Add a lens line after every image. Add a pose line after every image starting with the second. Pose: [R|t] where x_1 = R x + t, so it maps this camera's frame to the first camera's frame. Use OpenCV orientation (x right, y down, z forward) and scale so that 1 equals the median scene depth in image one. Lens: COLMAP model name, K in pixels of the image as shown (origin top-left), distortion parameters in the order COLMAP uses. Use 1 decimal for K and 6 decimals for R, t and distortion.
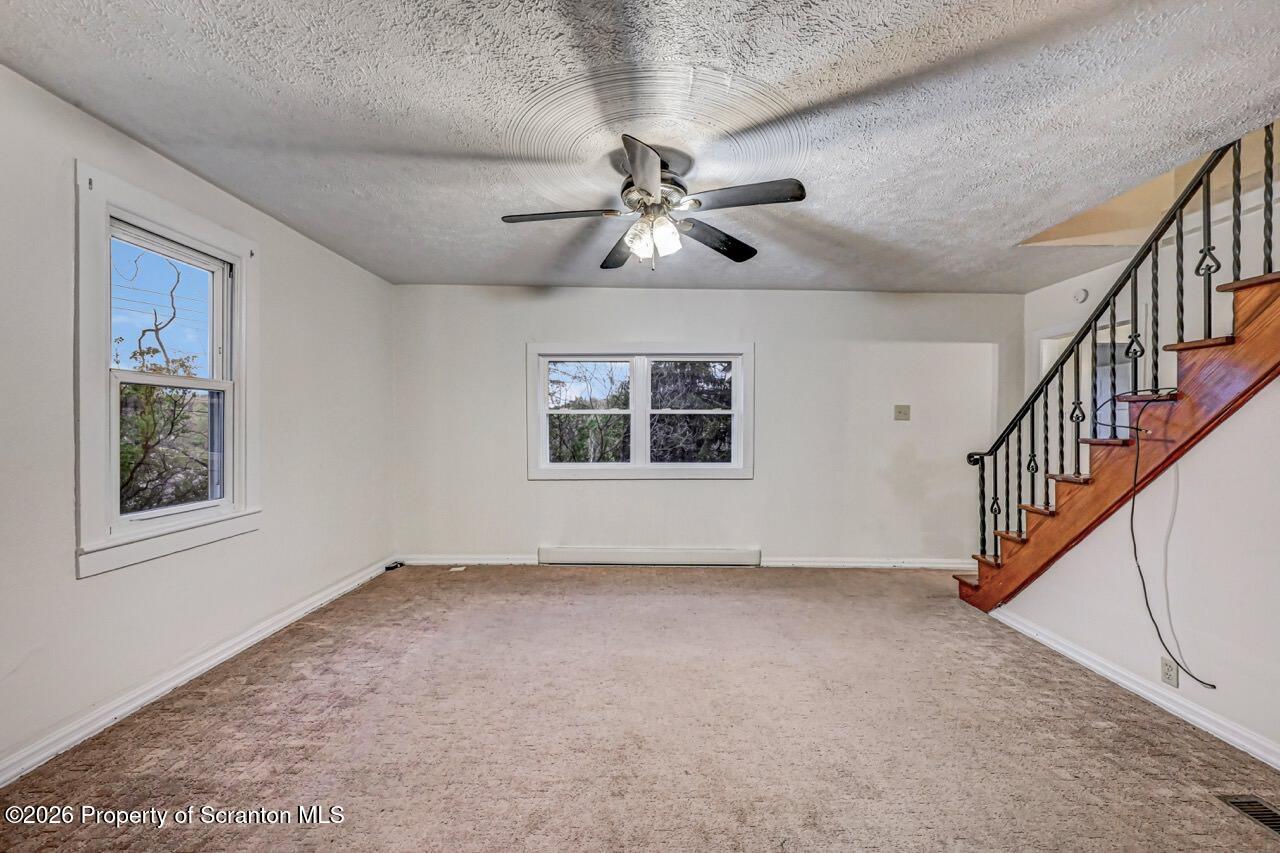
lens RADIAL K [[523.7, 0, 642.3], [0, 523.7, 419.3], [0, 0, 1]] dist [0.000410, -0.000784]
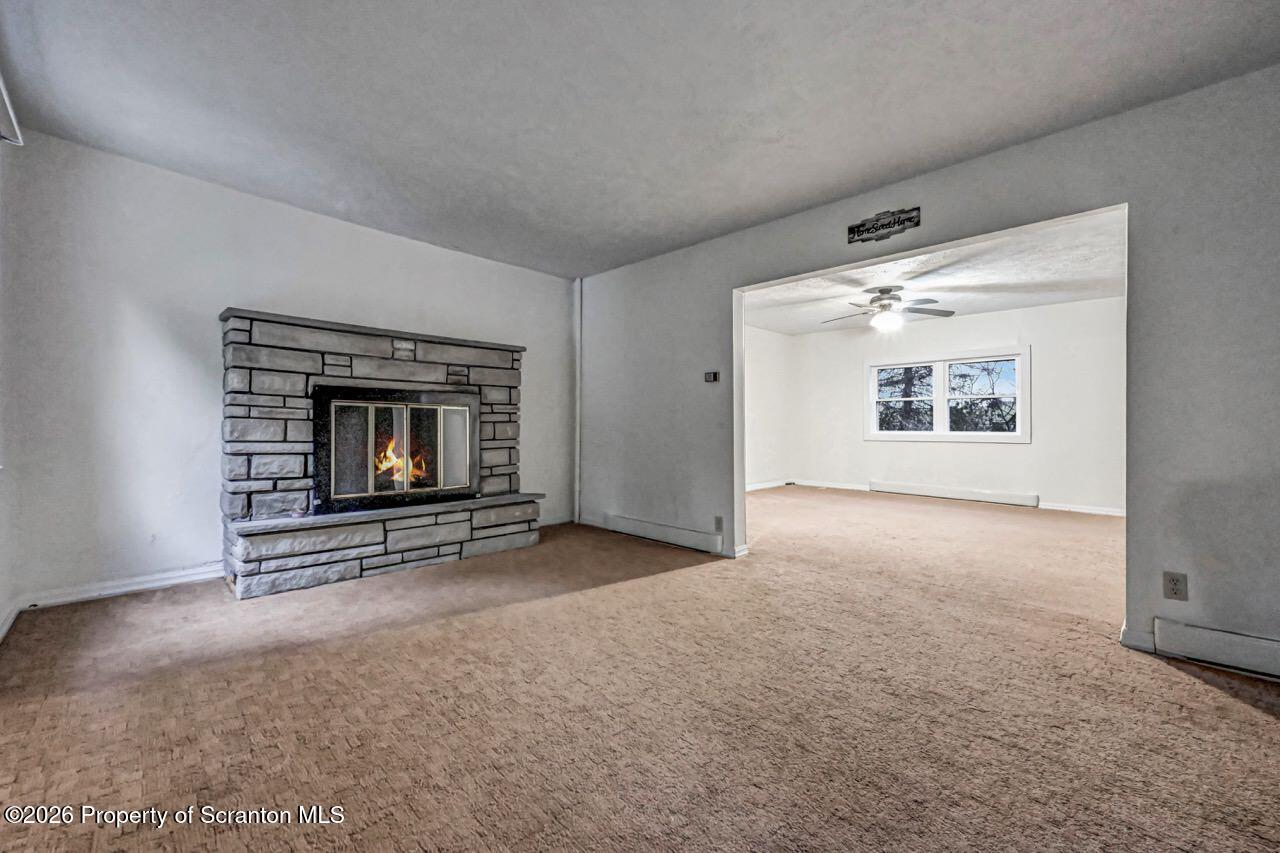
lens RADIAL K [[506.8, 0, 642.4], [0, 506.8, 436.1], [0, 0, 1]] dist [-0.000228, 0.000186]
pose [[0.724521, 0.017823, -0.689022, 0.388867], [0.006062, 0.999462, 0.032228, 0.044056], [0.689226, -0.027526, 0.724023, -0.674000]]
